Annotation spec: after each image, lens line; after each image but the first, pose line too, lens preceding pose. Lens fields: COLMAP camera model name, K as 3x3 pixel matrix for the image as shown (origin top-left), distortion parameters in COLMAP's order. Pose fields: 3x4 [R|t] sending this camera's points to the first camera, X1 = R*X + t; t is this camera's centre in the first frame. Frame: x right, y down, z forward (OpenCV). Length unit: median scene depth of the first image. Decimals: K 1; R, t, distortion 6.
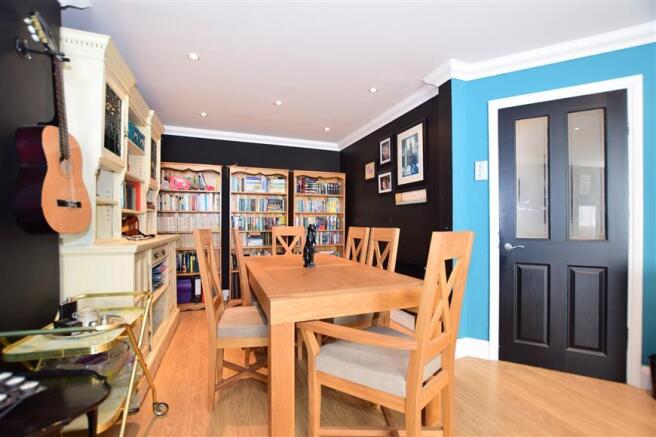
lens RADIAL K [[298.8, 0, 327.7], [0, 298.8, 222.6], [0, 0, 1]] dist [-0.002902, 0.001254]
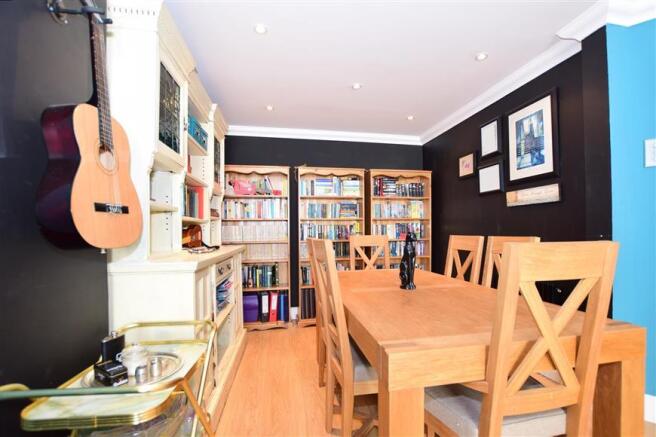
lens RADIAL K [[298.8, 0, 337.6], [0, 298.8, 230.5], [0, 0, 1]] dist [-0.002902, 0.001254]
pose [[0.988645, -0.011036, -0.149864, -0.112823], [0.011016, 0.999939, -0.000963, -0.000575], [0.149866, -0.000699, 0.988706, 0.202203]]
